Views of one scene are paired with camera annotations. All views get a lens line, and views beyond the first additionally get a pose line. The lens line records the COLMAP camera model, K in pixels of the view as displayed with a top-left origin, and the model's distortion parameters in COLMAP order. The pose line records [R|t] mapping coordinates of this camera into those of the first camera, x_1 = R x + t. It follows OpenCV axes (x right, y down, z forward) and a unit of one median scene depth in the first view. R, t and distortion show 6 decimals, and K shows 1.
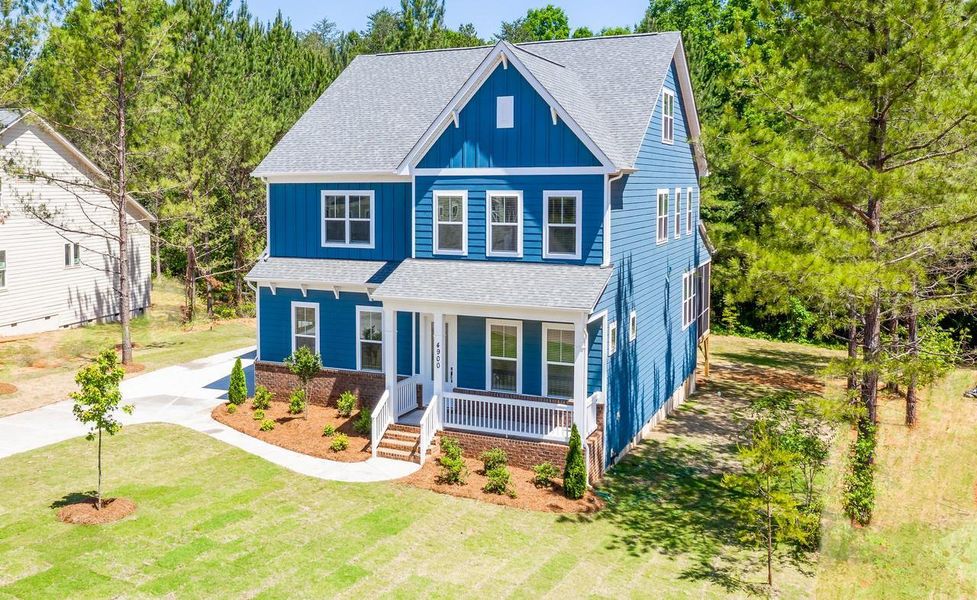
lens RADIAL K [[984.4, 0, 398.6], [0, 984.4, 253.3], [0, 0, 1]] dist [0.013477, 0.000000]
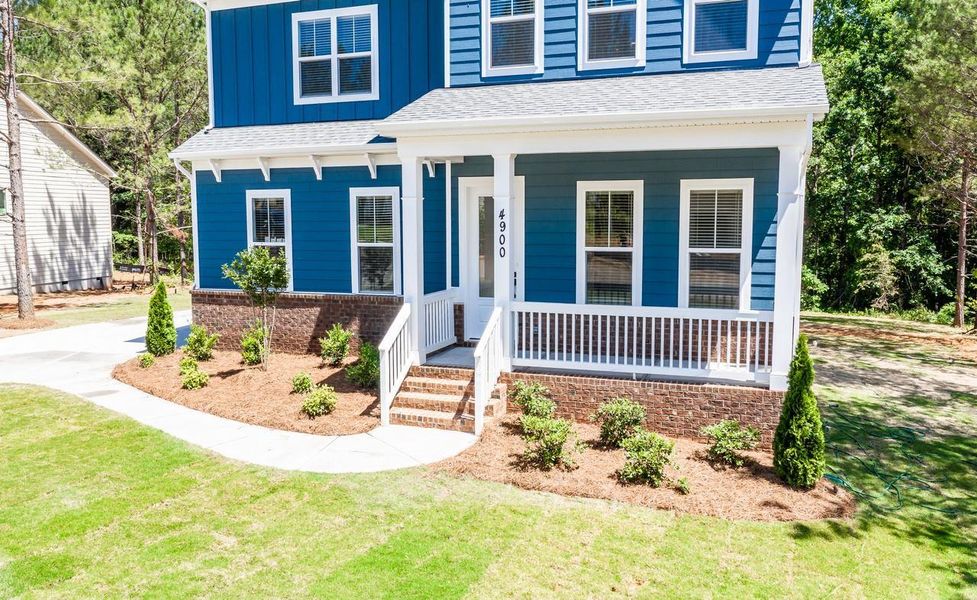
lens RADIAL K [[769.2, 0, 494.8], [0, 769.2, 304.2], [0, 0, 1]] dist [0.003359, 0.002617]
pose [[0.991079, -0.011504, 0.132779, -0.020170], [0.008753, 0.999735, 0.021284, 0.130604], [-0.132989, -0.019932, 0.990917, 0.568335]]
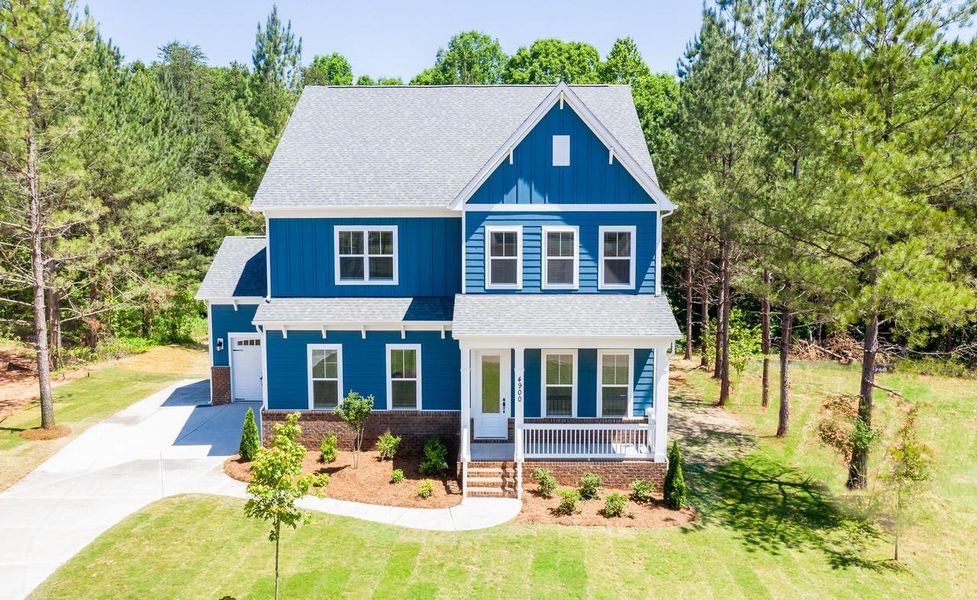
lens RADIAL K [[827.9, 0, 485.8], [0, 827.9, 301.0], [0, 0, 1]] dist [0.008660, 0.029919]
pose [[0.885671, -0.046761, 0.461953, -0.373013], [0.030855, 0.998644, 0.041931, -0.023441], [-0.463287, -0.022884, 0.885913, 0.256634]]
